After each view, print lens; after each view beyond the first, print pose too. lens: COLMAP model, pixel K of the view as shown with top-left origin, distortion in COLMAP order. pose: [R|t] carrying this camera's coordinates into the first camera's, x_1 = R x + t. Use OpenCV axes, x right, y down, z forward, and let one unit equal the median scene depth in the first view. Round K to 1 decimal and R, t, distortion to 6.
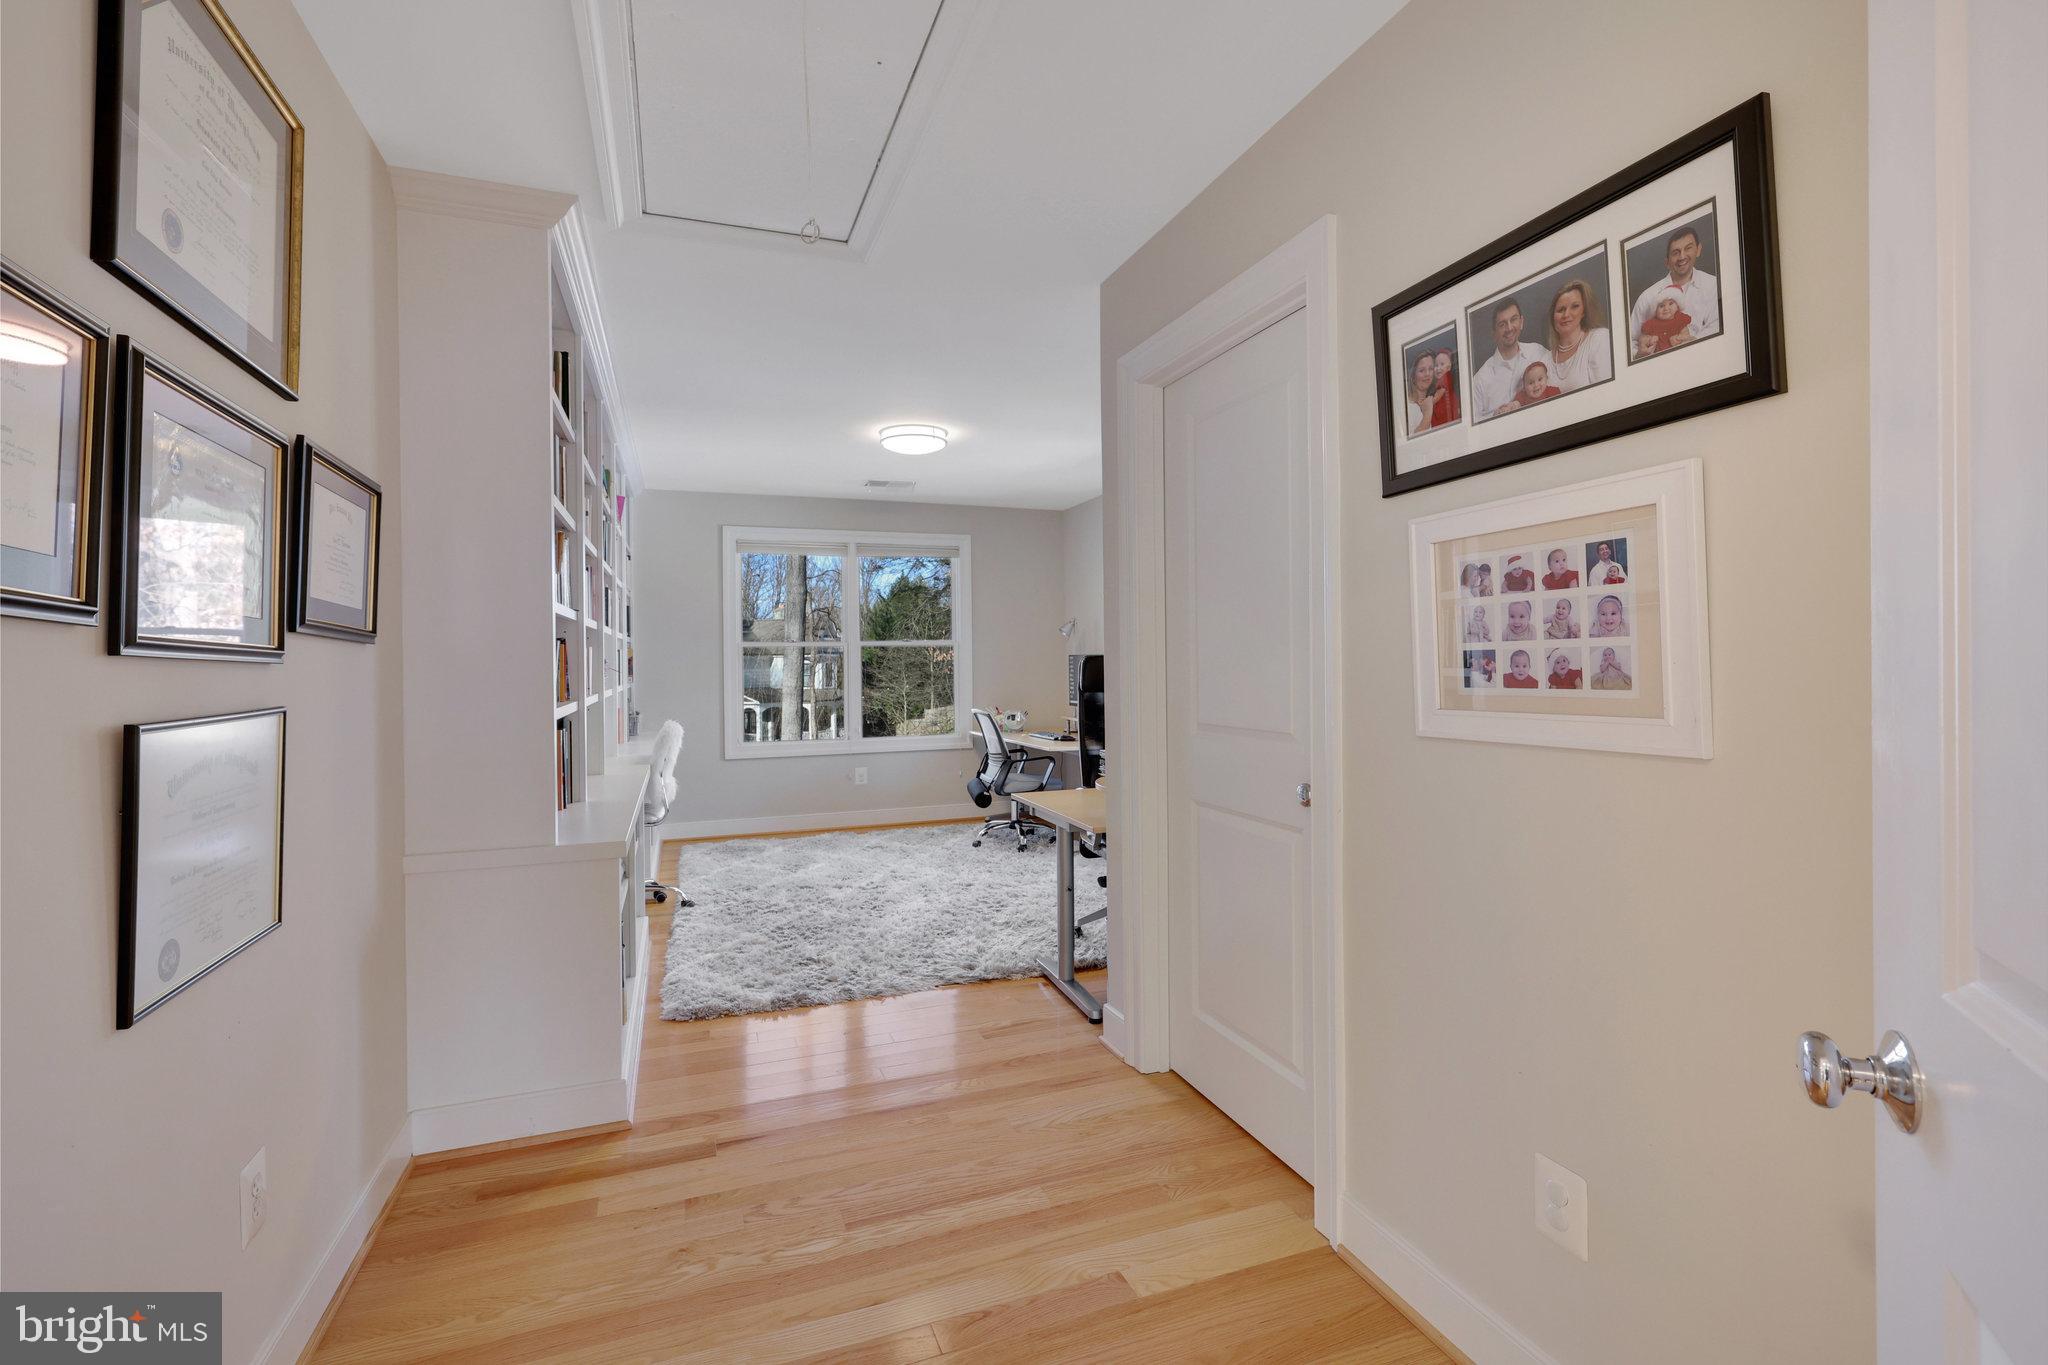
lens RADIAL K [[931.3, 0, 1024.0], [0, 931.3, 682.5], [0, 0, 1]] dist [-0.000694, -0.000617]
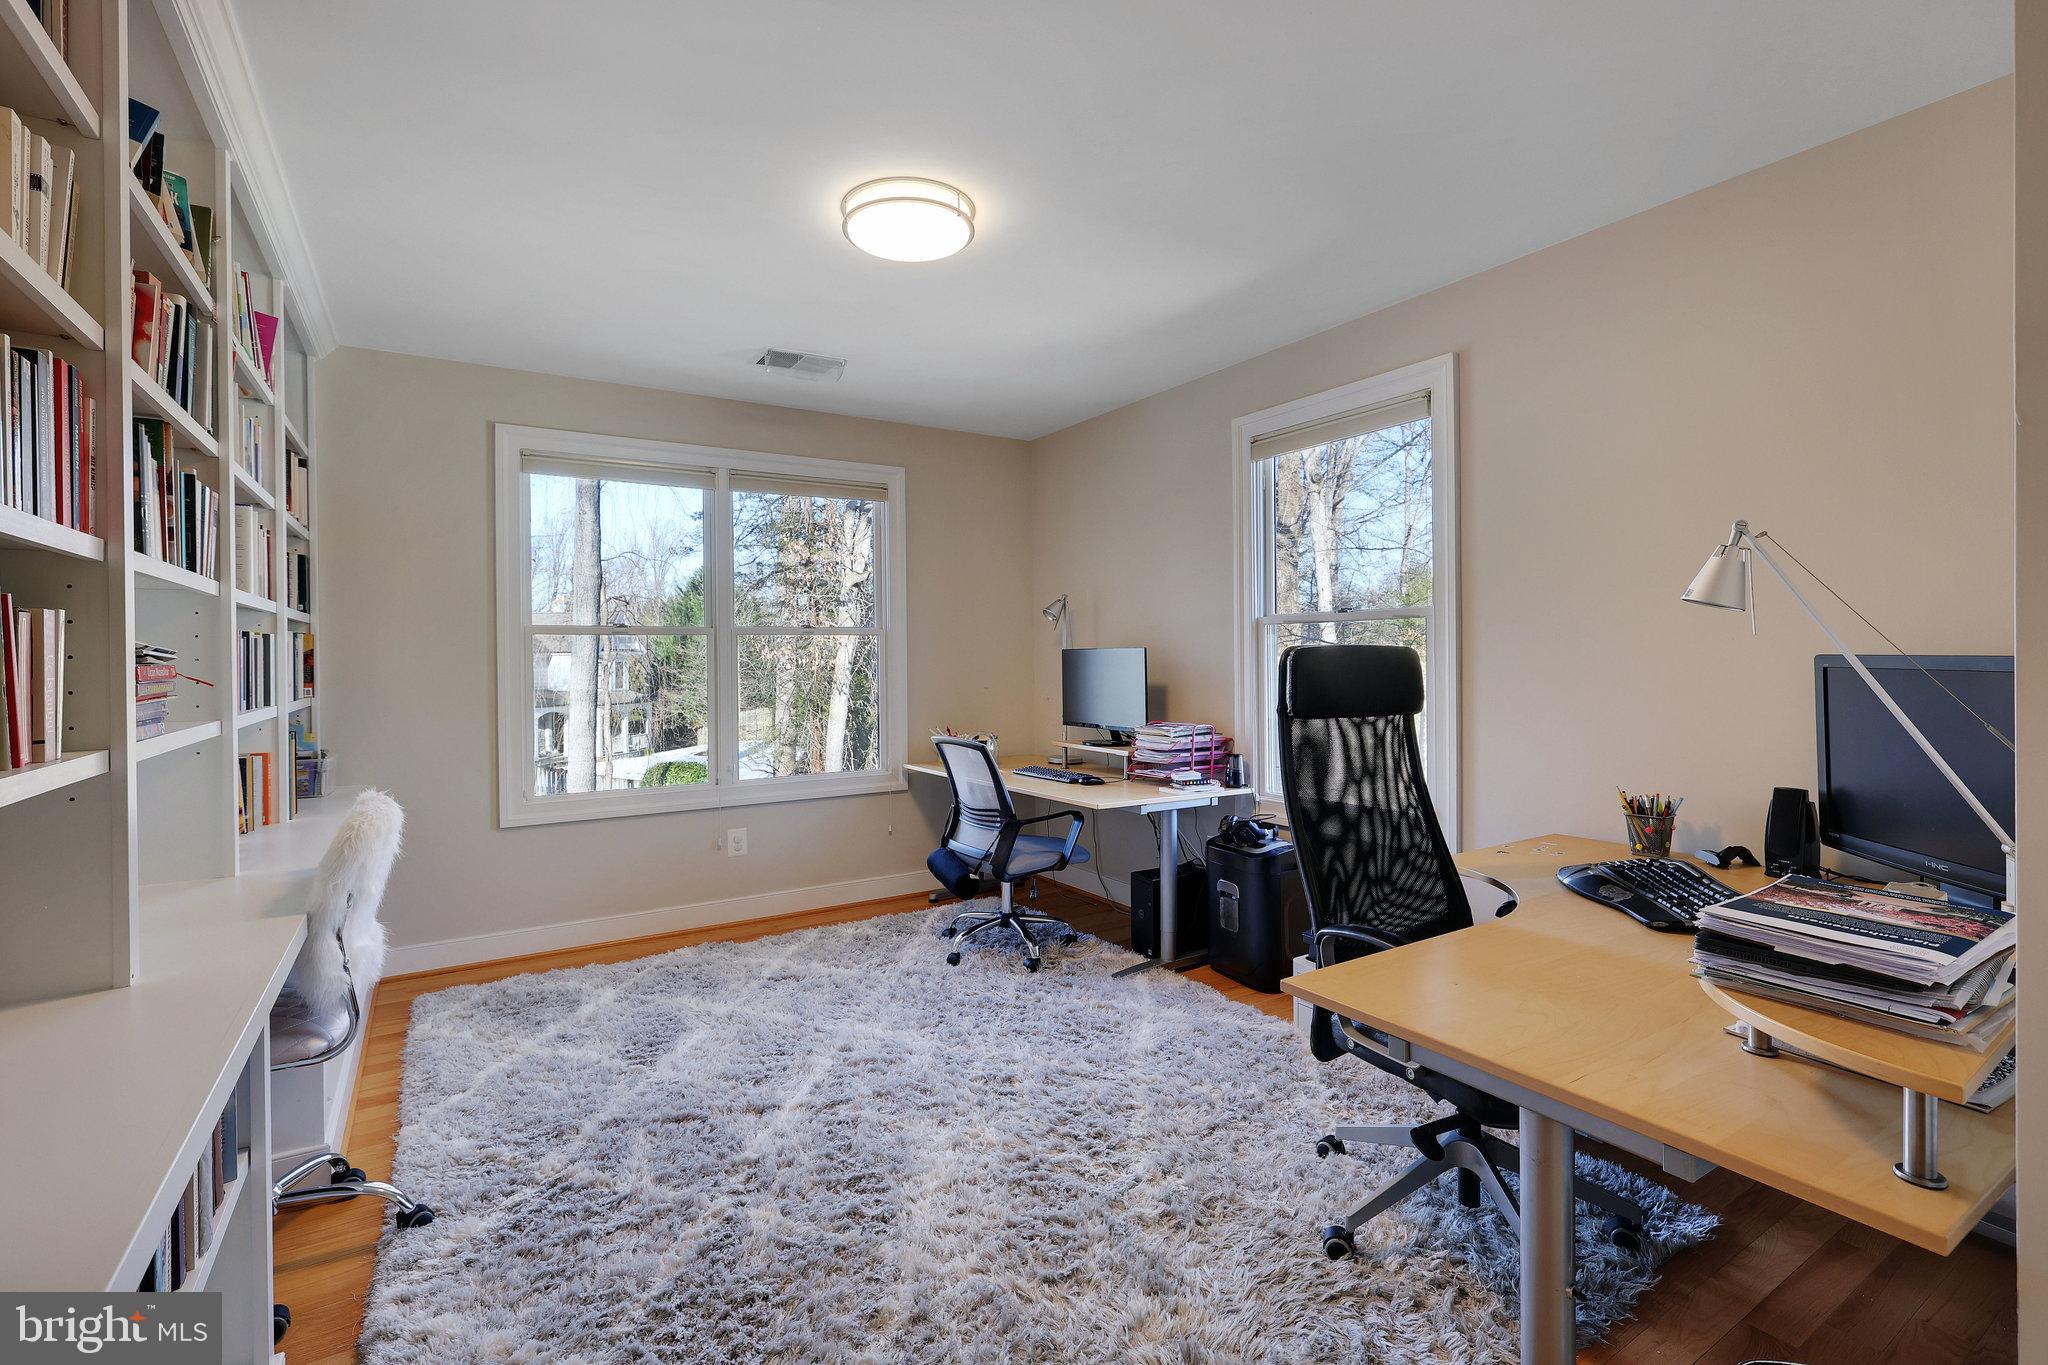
lens RADIAL K [[931.3, 0, 1024.0], [0, 931.3, 682.5], [0, 0, 1]] dist [-0.000694, -0.000617]
pose [[0.978001, -0.003794, 0.208566, -0.132953], [0.003607, 0.999993, 0.001276, -0.008069], [-0.208569, -0.000495, 0.978007, 0.397143]]
